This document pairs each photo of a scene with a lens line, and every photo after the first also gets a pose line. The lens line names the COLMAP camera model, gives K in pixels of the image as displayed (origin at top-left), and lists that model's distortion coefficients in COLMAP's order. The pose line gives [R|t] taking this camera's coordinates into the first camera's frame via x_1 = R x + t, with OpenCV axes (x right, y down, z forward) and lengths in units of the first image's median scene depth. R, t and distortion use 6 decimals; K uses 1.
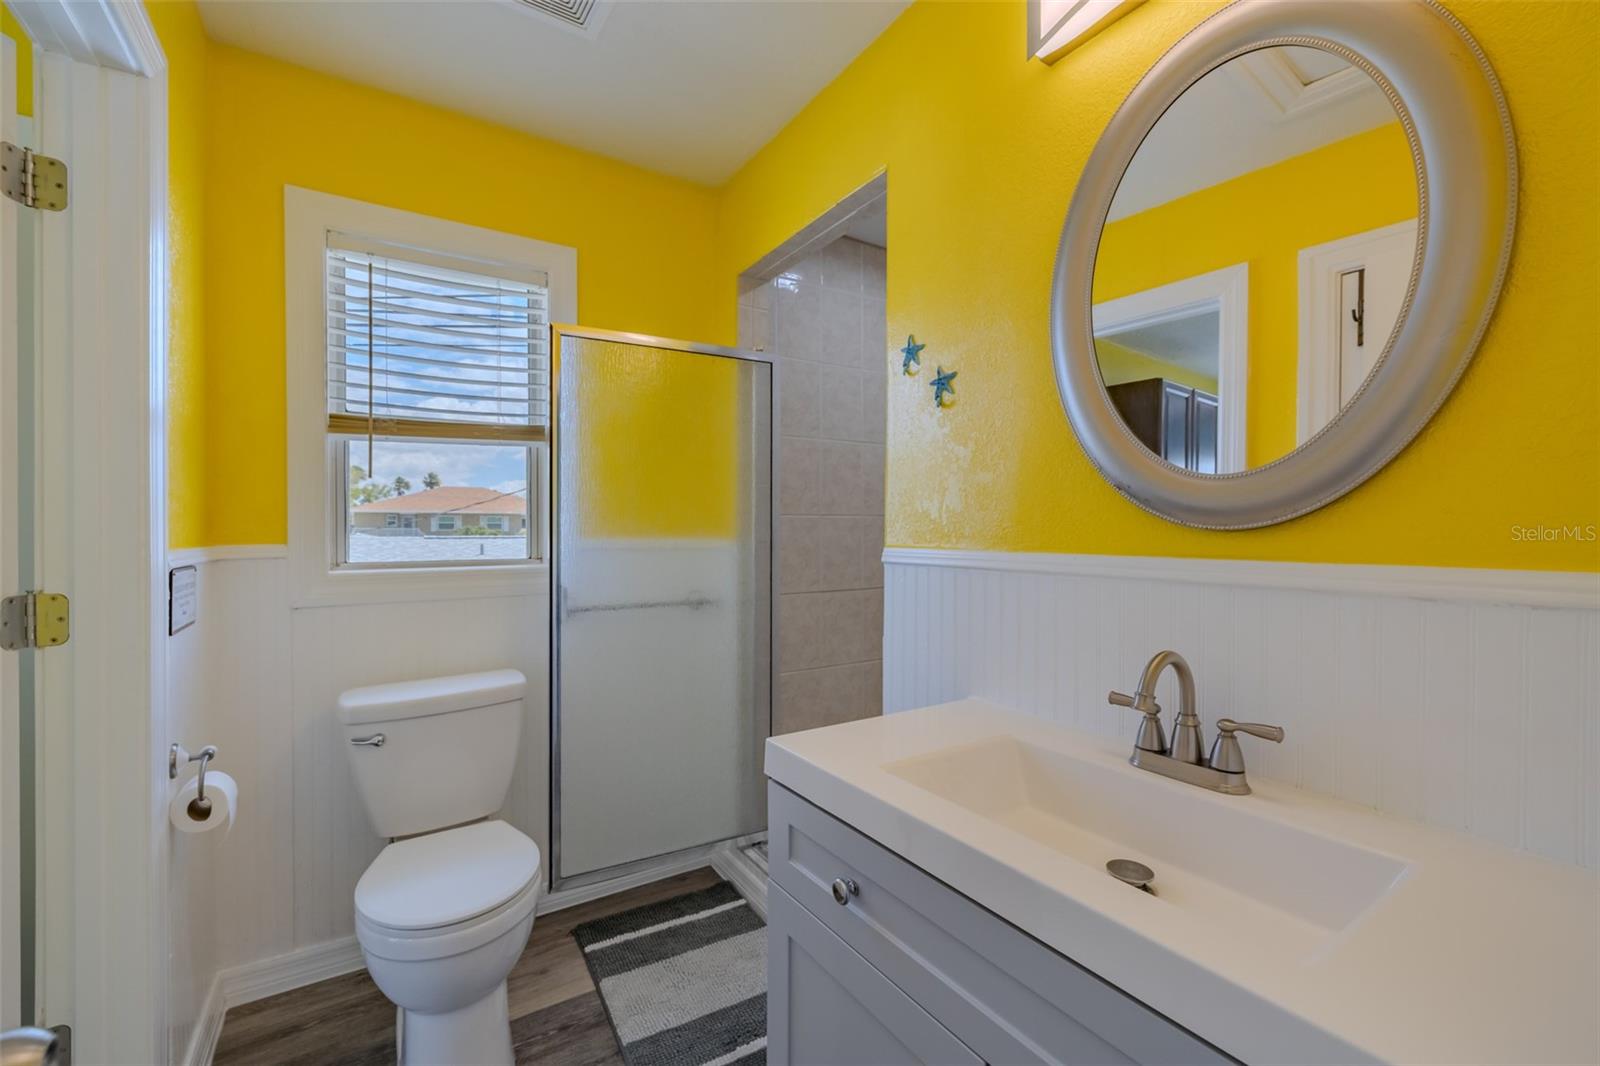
lens RADIAL K [[688.7, 0, 807.1], [0, 688.7, 514.6], [0, 0, 1]] dist [-0.000448, -0.000045]
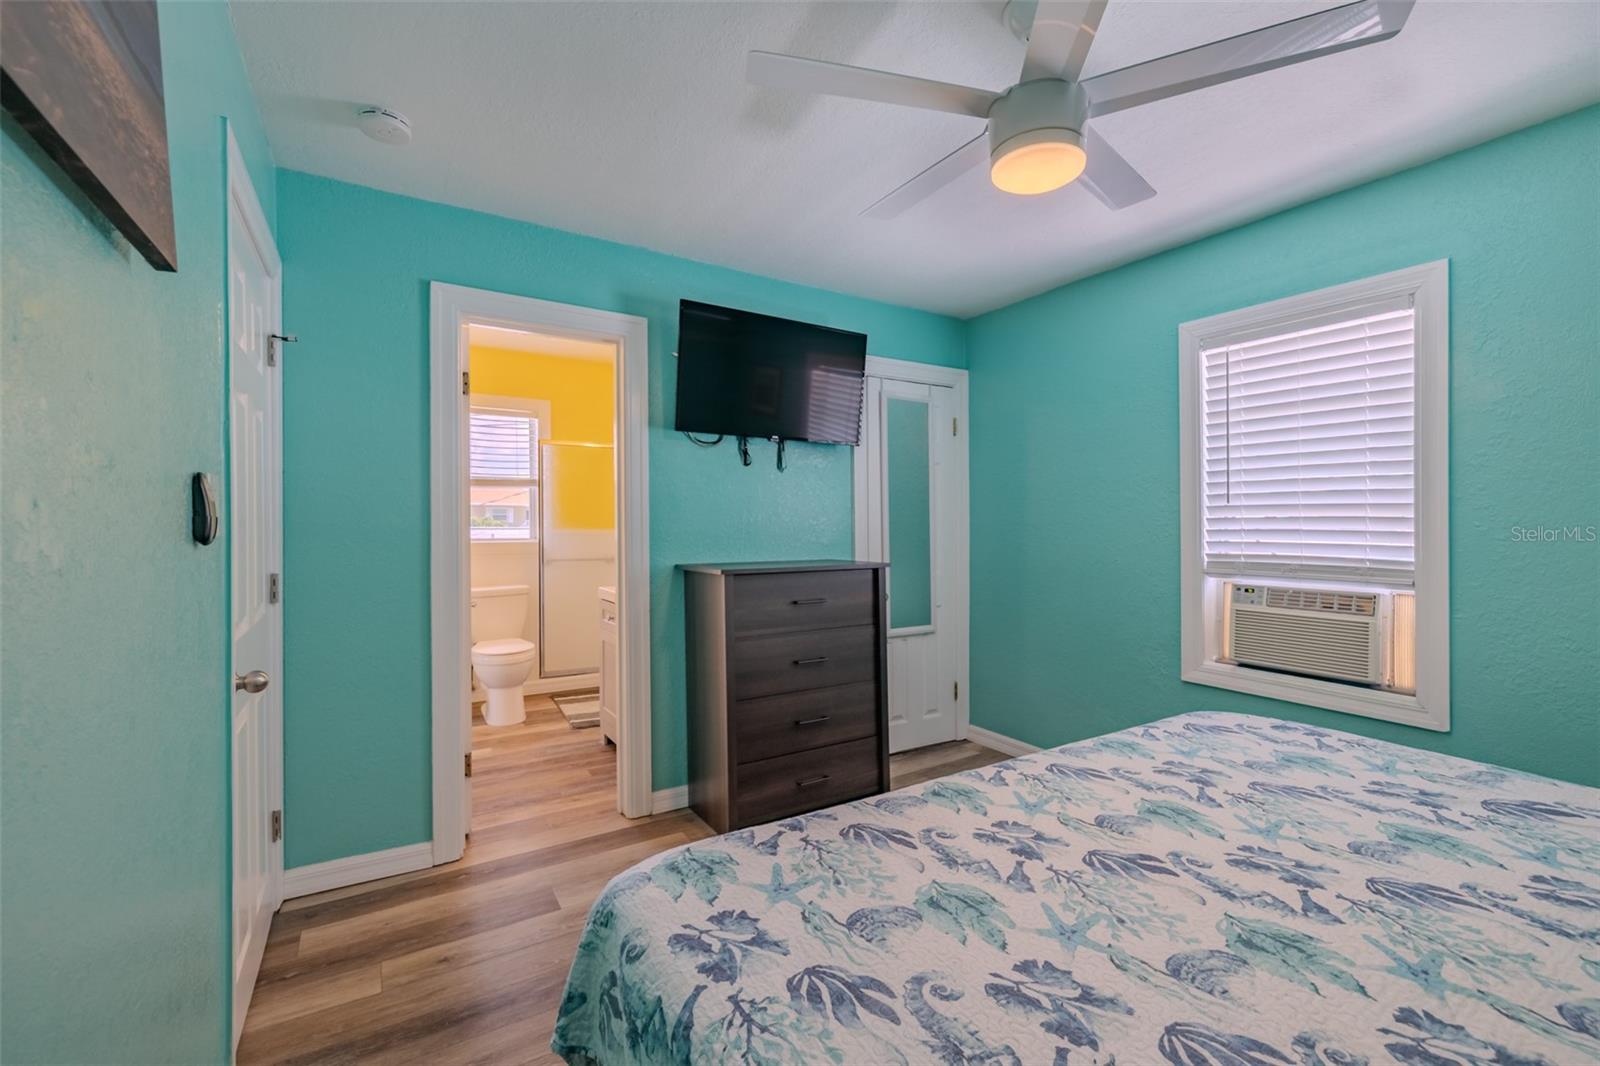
lens RADIAL K [[678.4, 0, 808.1], [0, 678.4, 528.7], [0, 0, 1]] dist [0.000992, 0.000140]
pose [[0.999976, 0.006945, 0.000404, 0.522334], [-0.006954, 0.999526, 0.029985, -0.041575], [-0.000195, -0.029987, 0.999550, -1.266051]]
